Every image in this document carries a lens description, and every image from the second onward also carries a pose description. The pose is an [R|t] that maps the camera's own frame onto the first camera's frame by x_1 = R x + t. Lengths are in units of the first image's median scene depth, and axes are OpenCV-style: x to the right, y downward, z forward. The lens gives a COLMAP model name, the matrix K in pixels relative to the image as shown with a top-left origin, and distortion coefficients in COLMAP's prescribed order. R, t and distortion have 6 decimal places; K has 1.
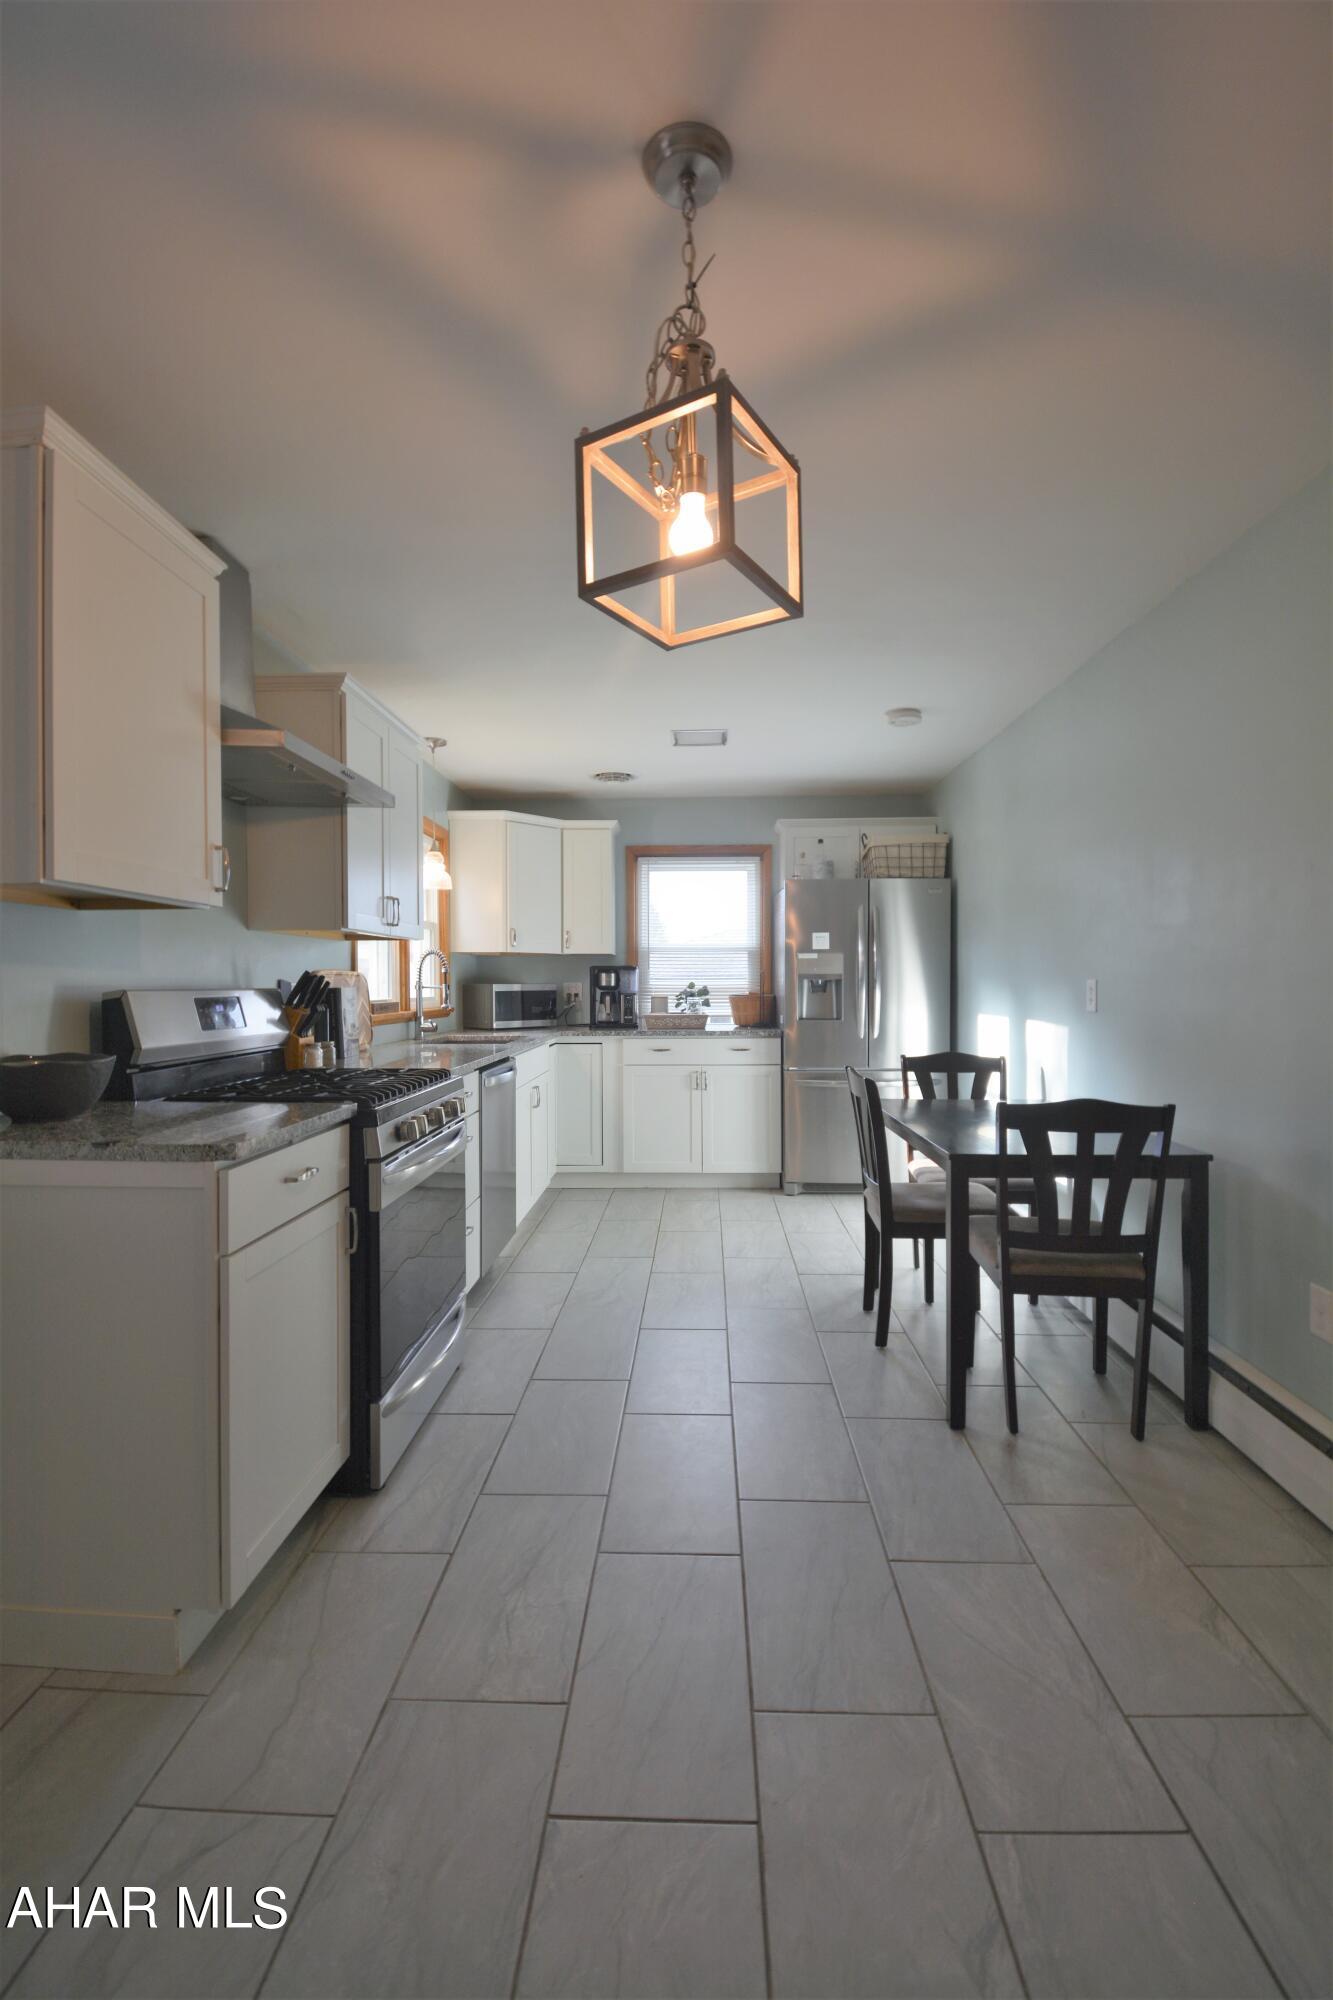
lens RADIAL K [[883.9, 0, 666.6], [0, 883.9, 987.6], [0, 0, 1]] dist [0.024932, -0.028832]
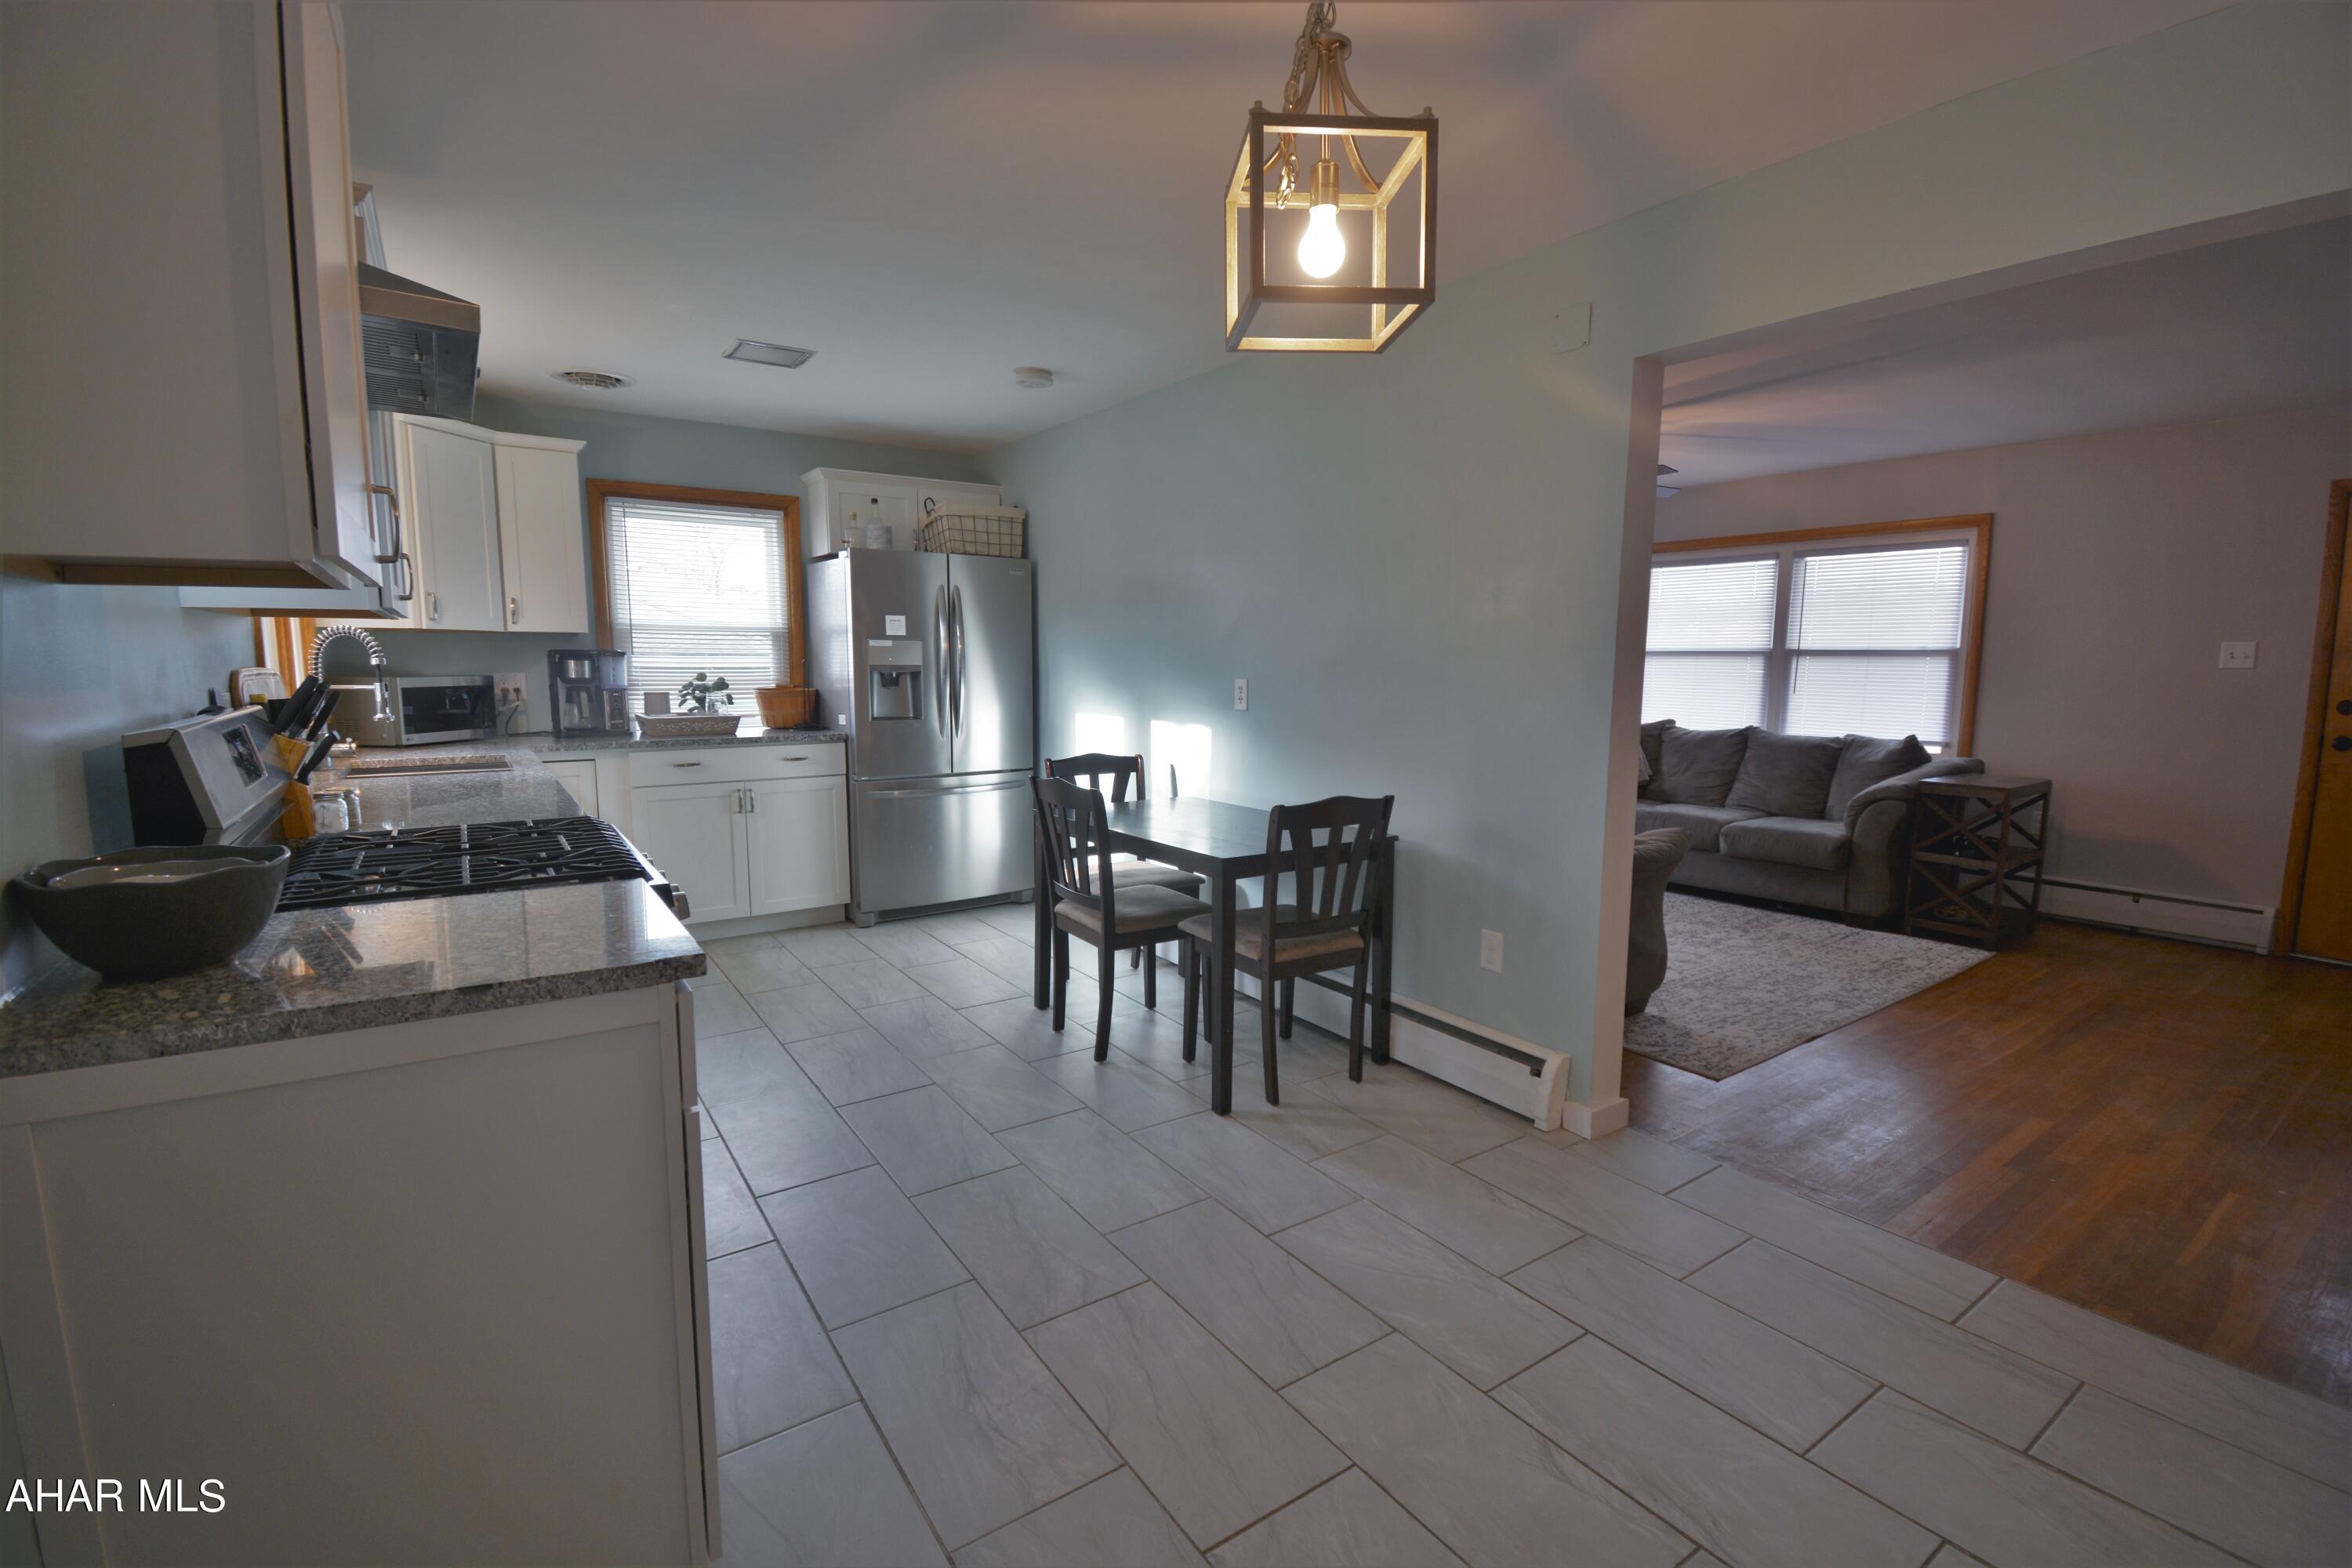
lens RADIAL K [[1039.5, 0, 1181.2], [0, 1039.5, 776.9], [0, 0, 1]] dist [0.024932, -0.028832]
pose [[0.803625, -0.060315, 0.592072, -0.192106], [-0.004154, 0.994258, 0.106924, -0.015735], [-0.595122, -0.088386, 0.798760, 0.034449]]
